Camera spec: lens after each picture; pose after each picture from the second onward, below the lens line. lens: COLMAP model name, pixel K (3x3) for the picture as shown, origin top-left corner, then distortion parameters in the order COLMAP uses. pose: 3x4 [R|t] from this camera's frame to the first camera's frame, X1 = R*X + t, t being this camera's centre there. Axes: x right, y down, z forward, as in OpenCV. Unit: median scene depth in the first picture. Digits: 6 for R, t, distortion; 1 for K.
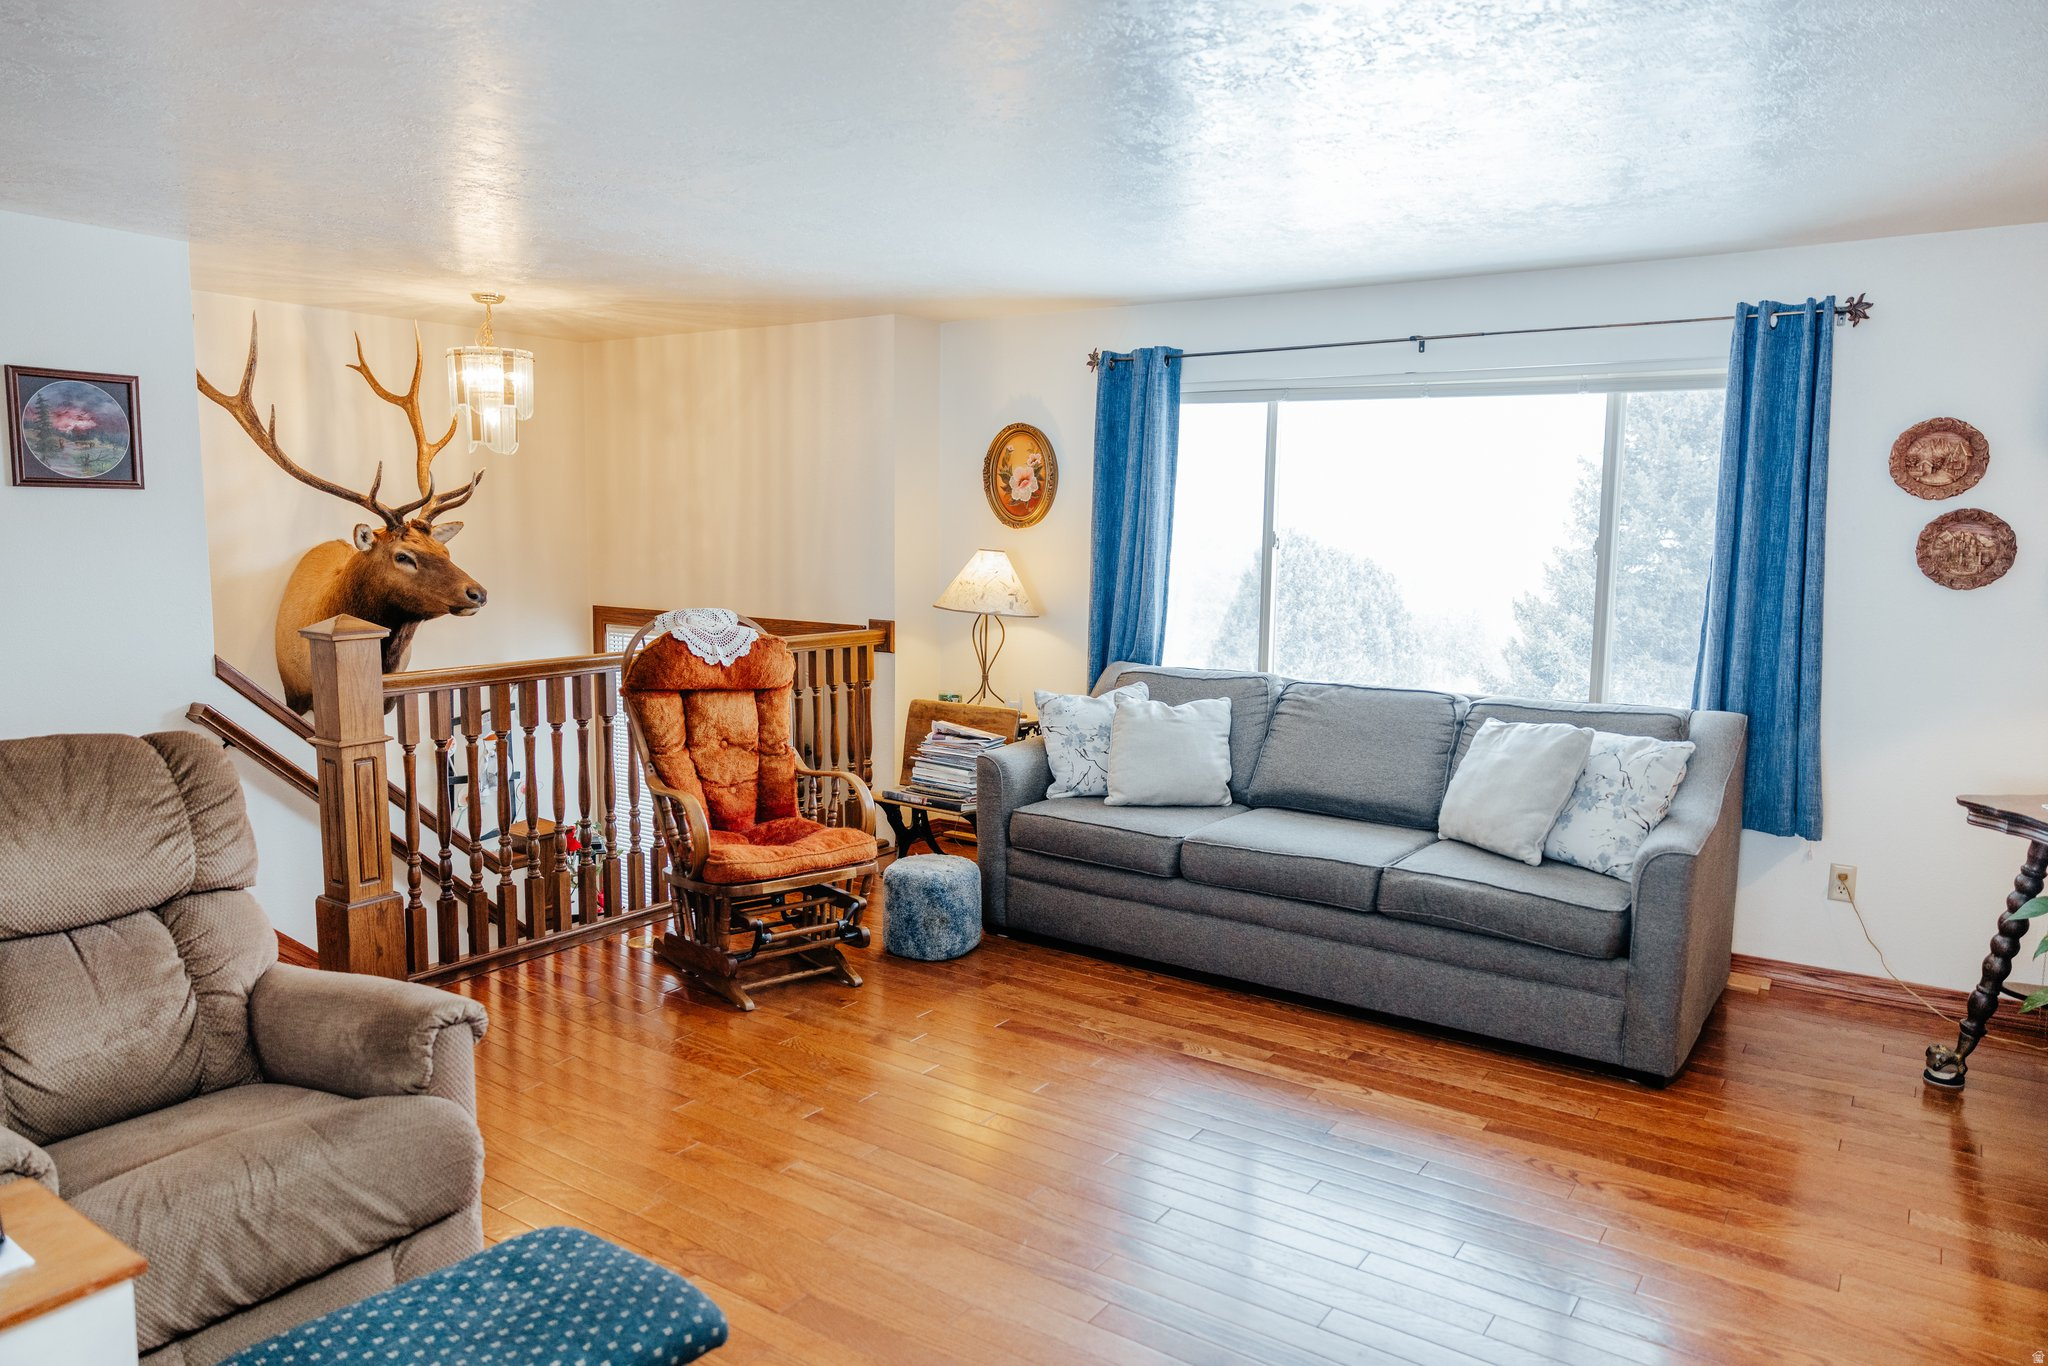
lens RADIAL K [[1374.8, 0, 1022.4], [0, 1374.8, 678.3], [0, 0, 1]] dist [-0.002498, 0.010515]
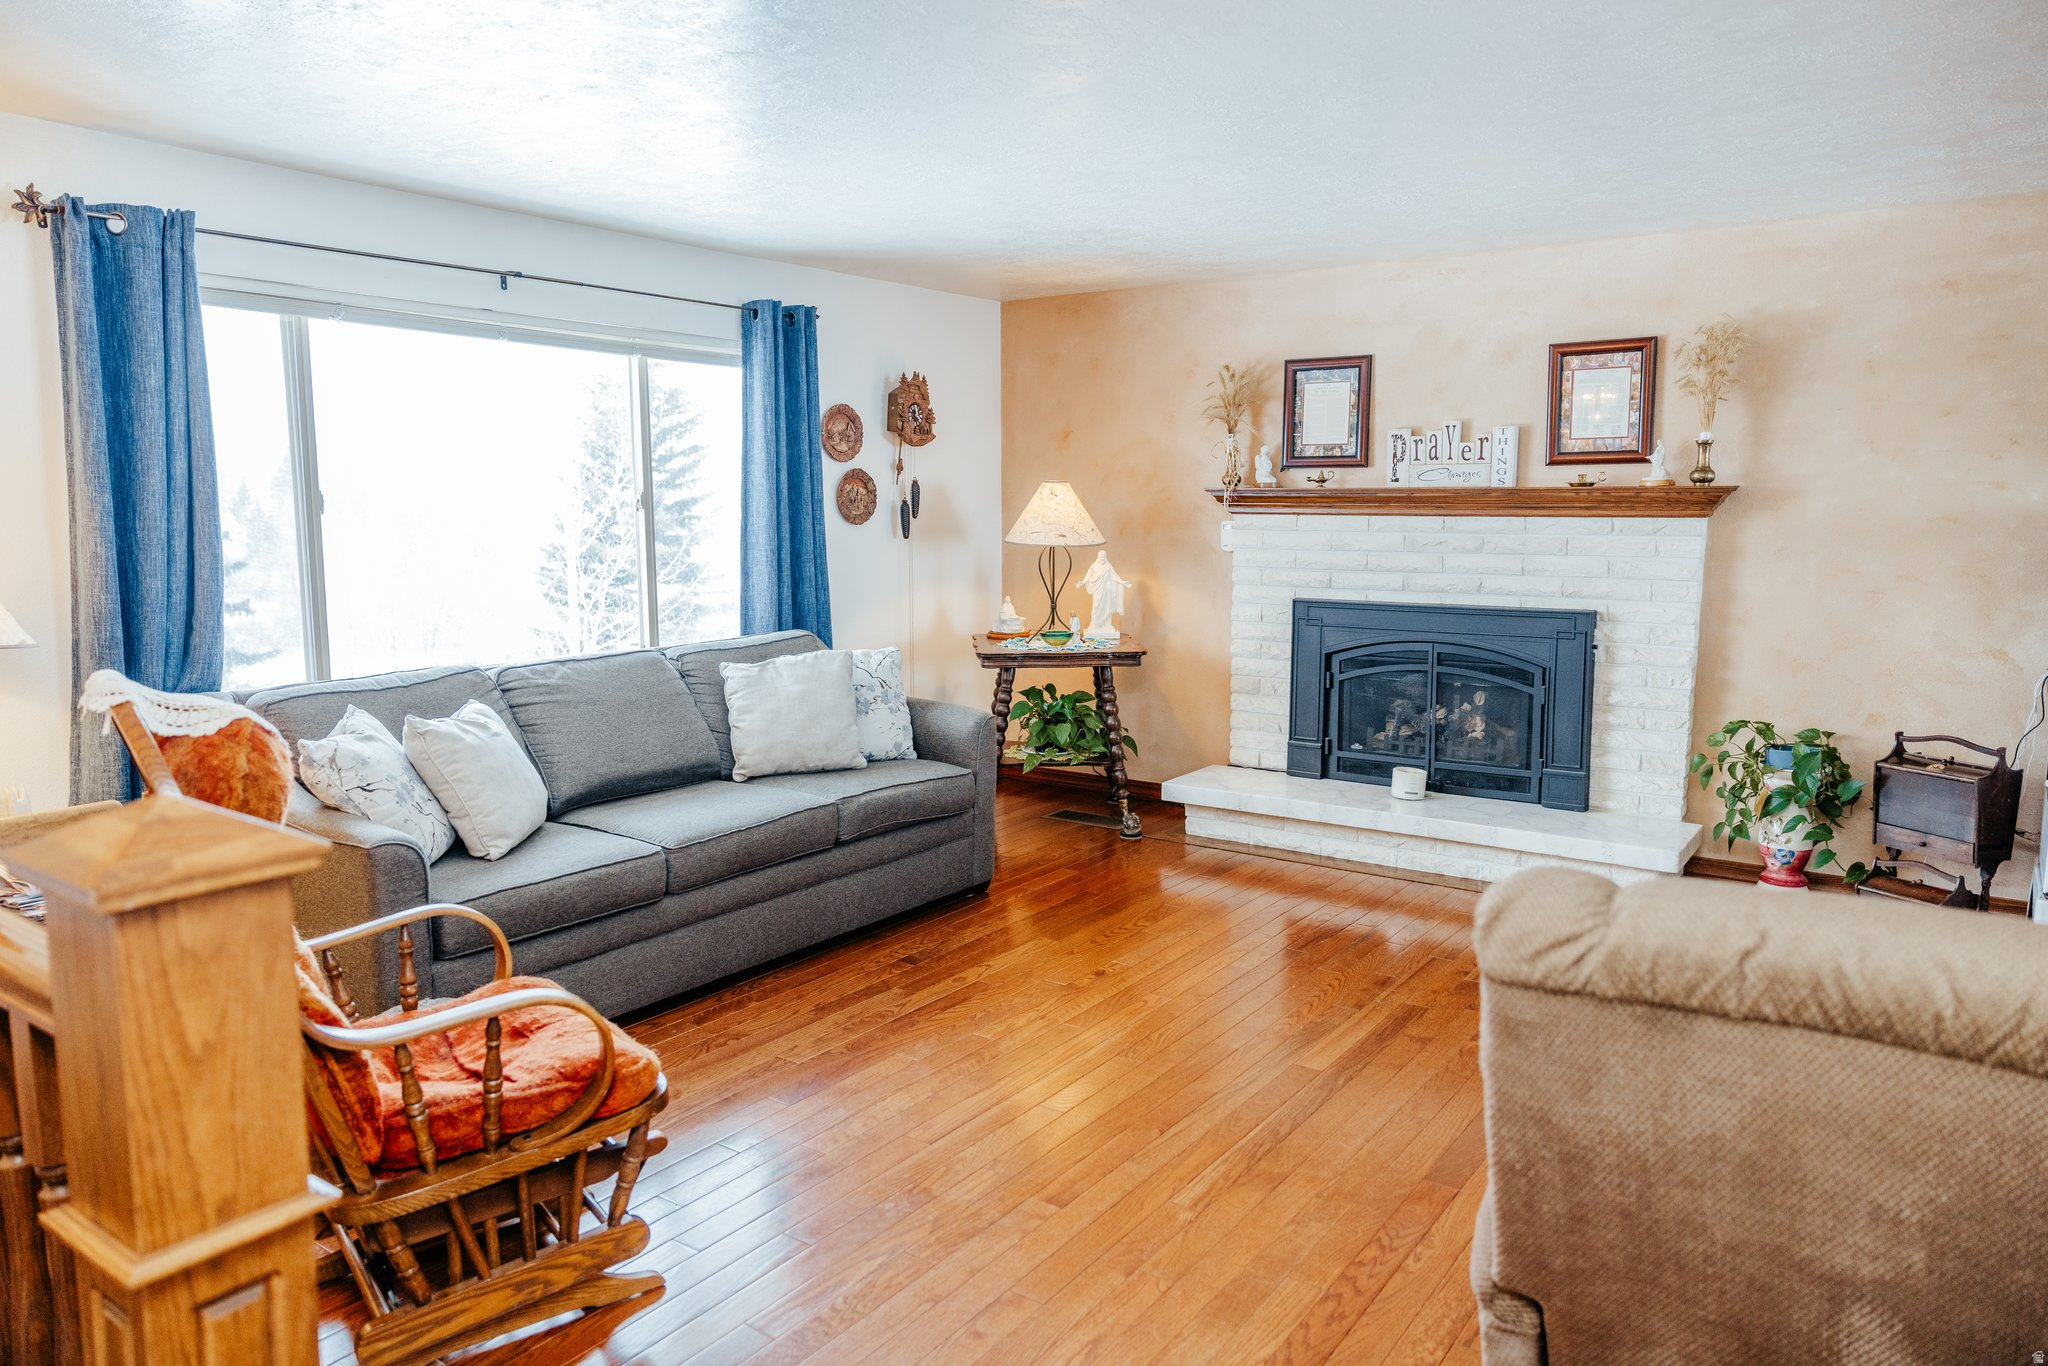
lens RADIAL K [[1374.8, 0, 1024.6], [0, 1374.8, 684.6], [0, 0, 1]] dist [-0.002498, 0.010515]
pose [[0.006009, -0.143909, 0.989573, -0.755369], [0.118201, 0.982755, 0.142200, -0.082704], [-0.992972, 0.116114, 0.022916, 0.794114]]
